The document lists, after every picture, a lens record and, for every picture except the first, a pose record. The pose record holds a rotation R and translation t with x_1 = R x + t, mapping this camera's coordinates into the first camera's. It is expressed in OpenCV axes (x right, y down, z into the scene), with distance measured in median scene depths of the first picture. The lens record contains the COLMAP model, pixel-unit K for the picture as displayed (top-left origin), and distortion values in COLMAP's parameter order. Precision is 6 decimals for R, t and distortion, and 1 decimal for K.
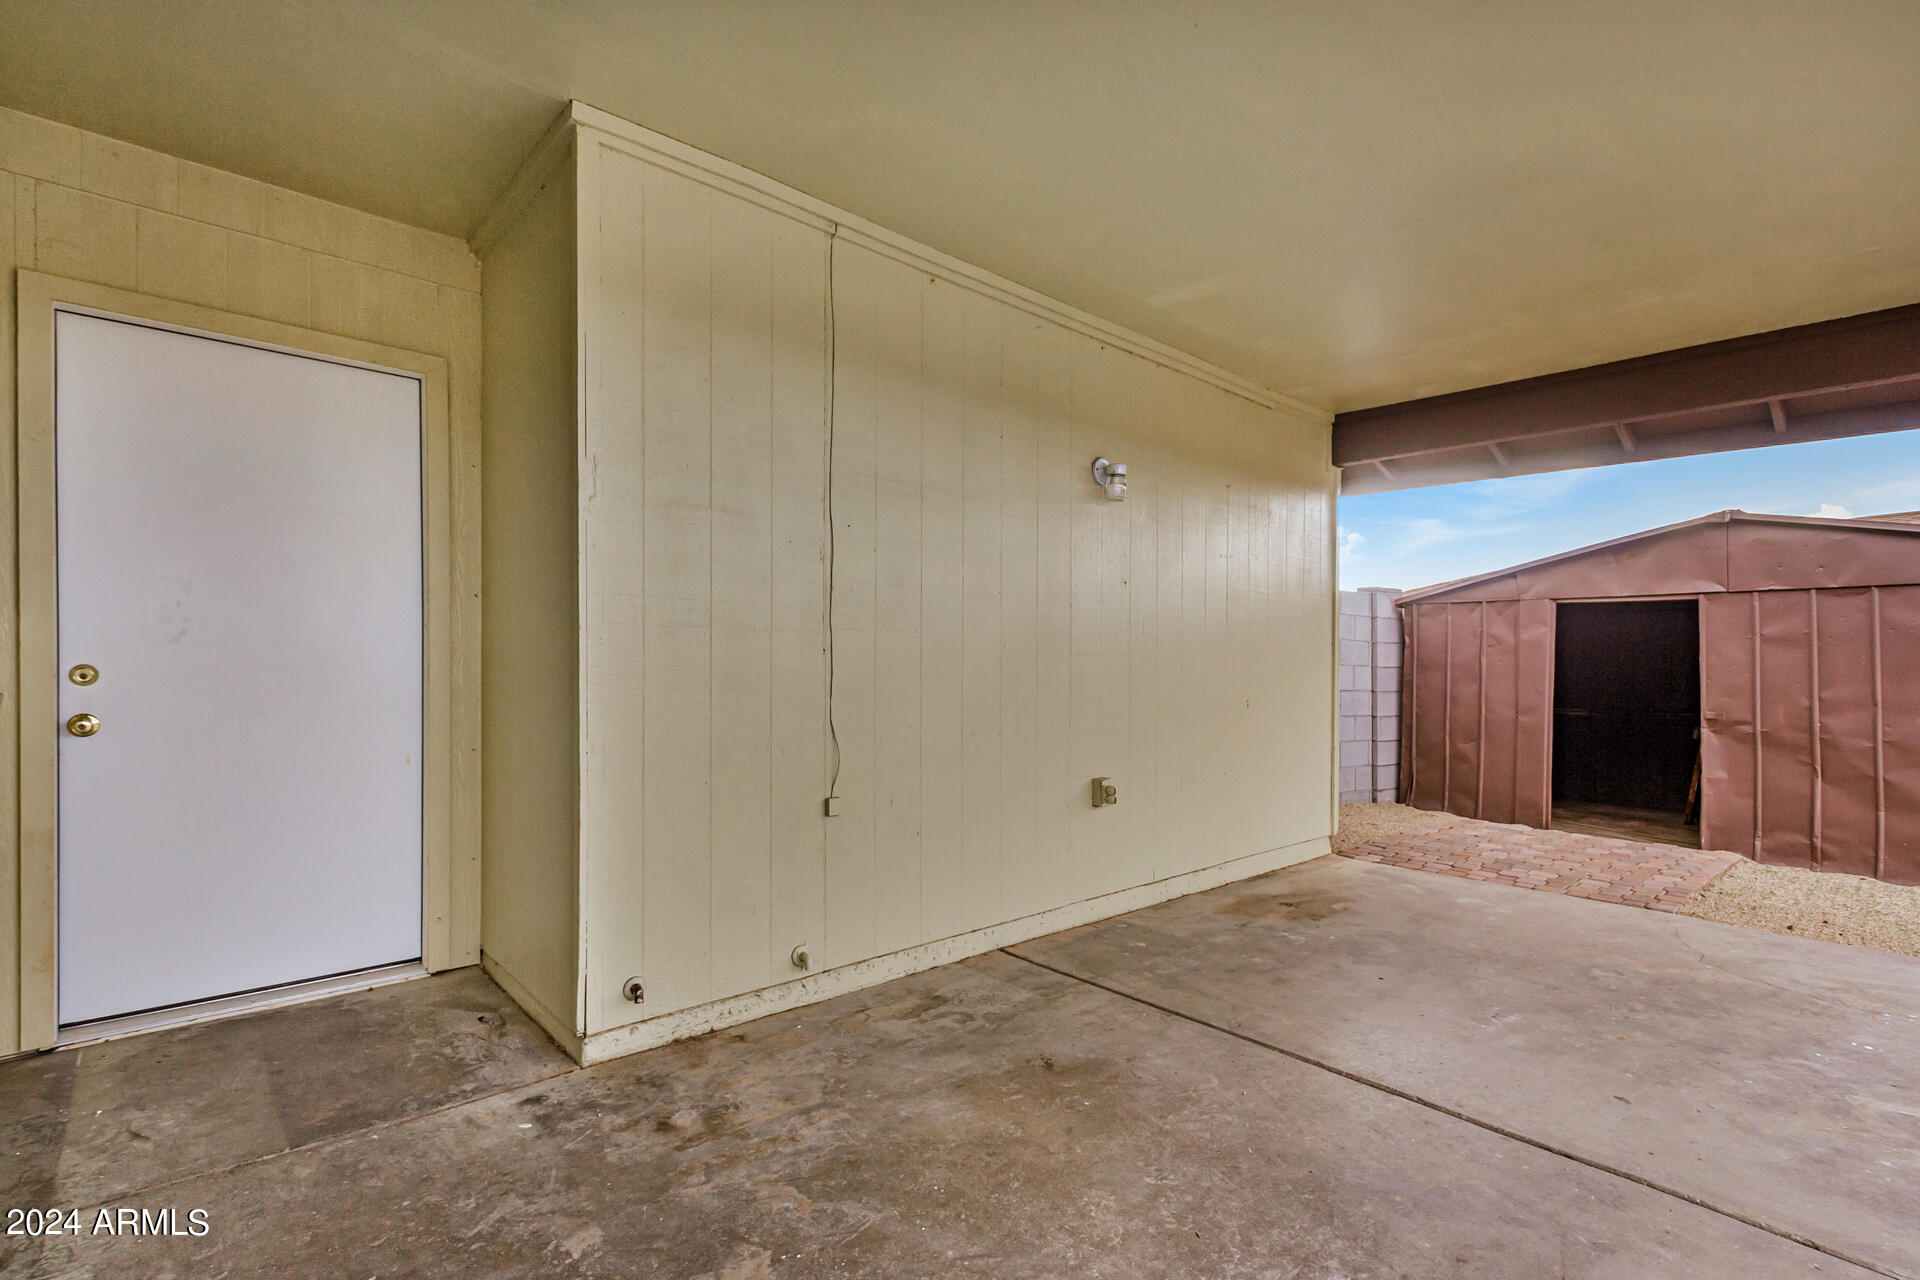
lens RADIAL K [[887.8, 0, 946.1], [0, 887.8, 655.8], [0, 0, 1]] dist [0.009881, 0.000074]
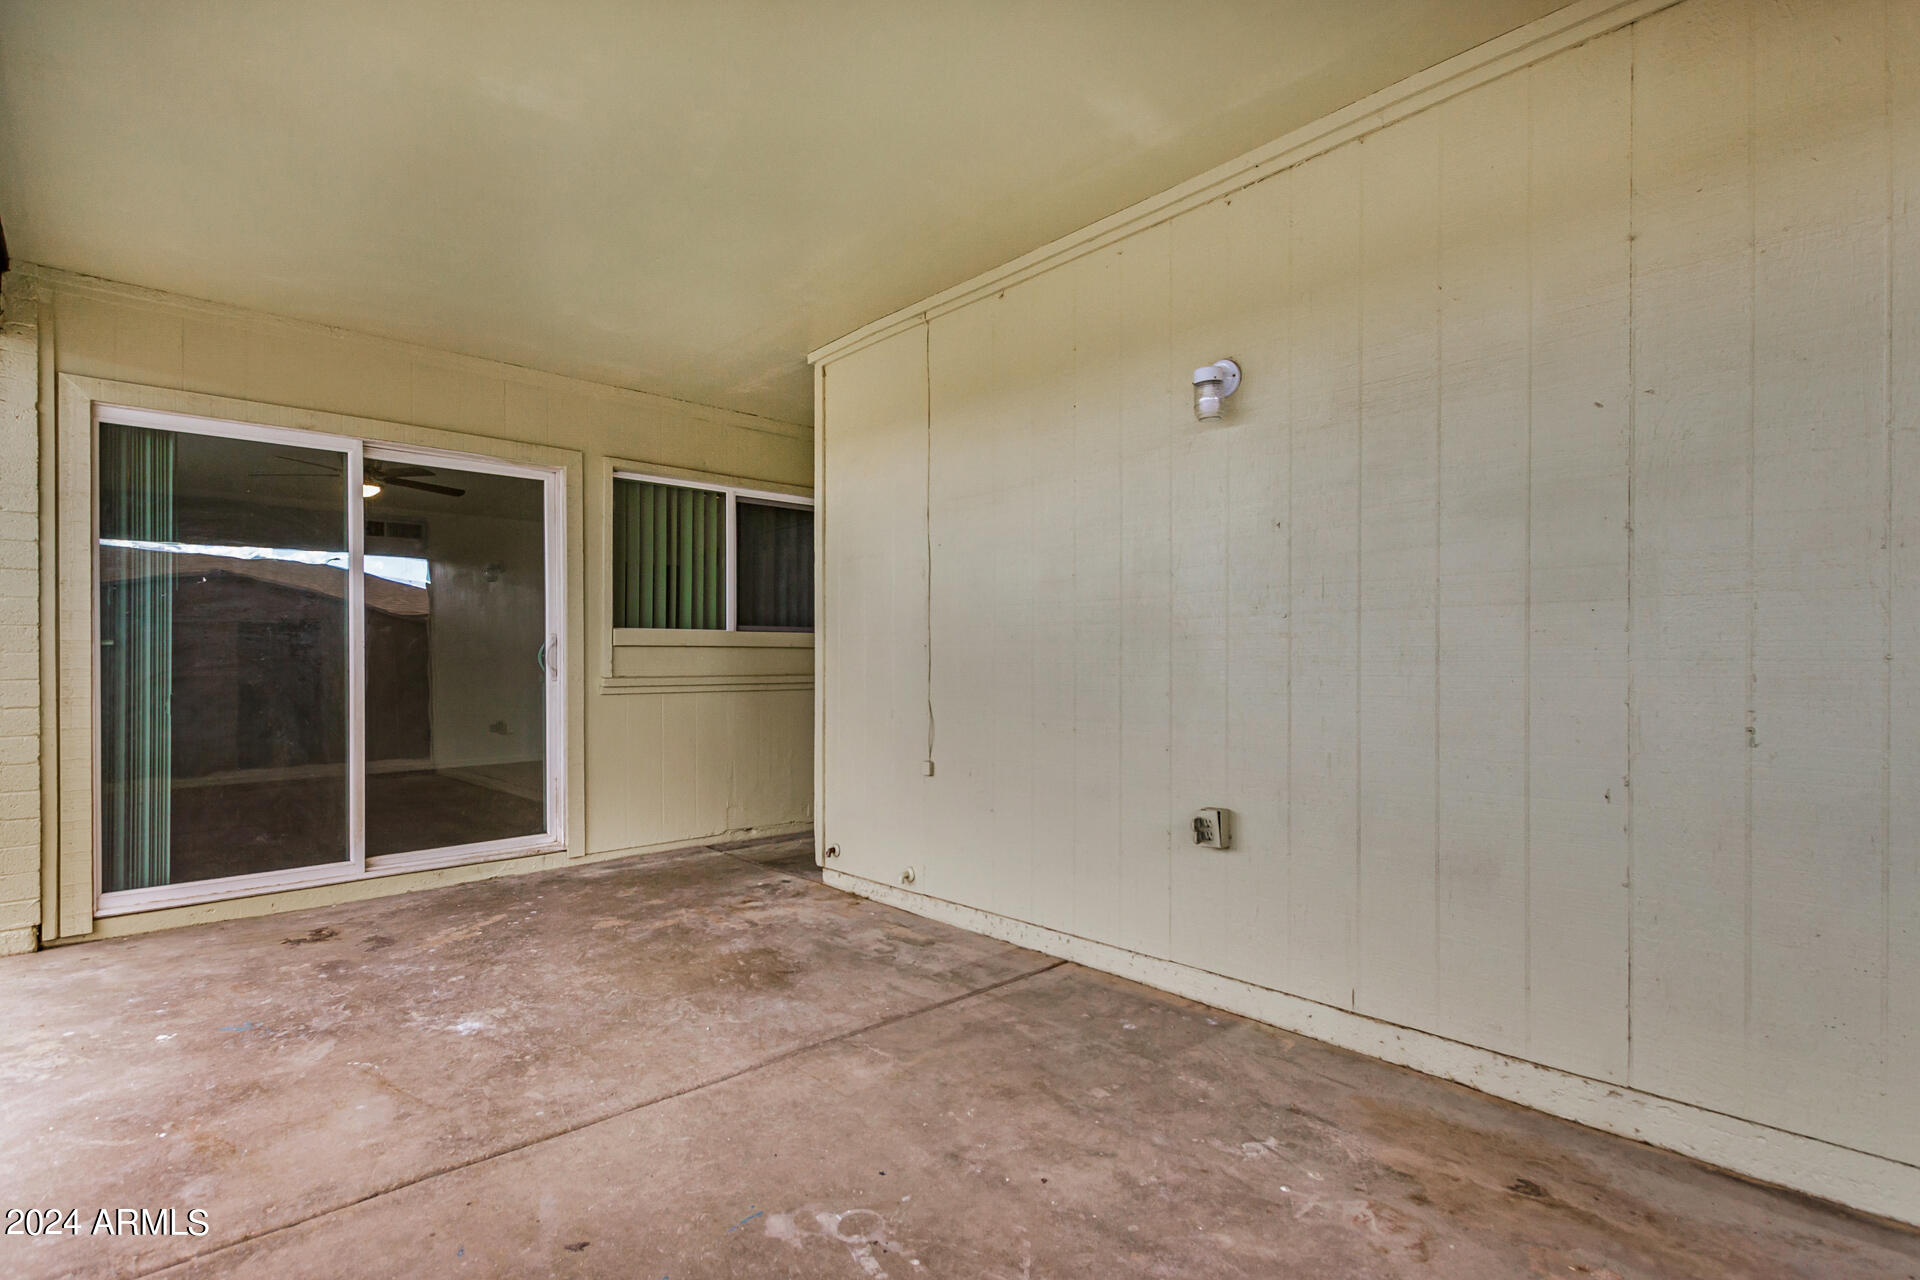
lens RADIAL K [[887.8, 0, 946.1], [0, 887.8, 655.8], [0, 0, 1]] dist [0.009881, 0.000074]
pose [[0.027681, -0.021512, -0.999385, 1.189497], [0.009788, 0.999726, -0.021248, 0.037836], [0.999569, -0.009194, 0.027884, 1.026272]]
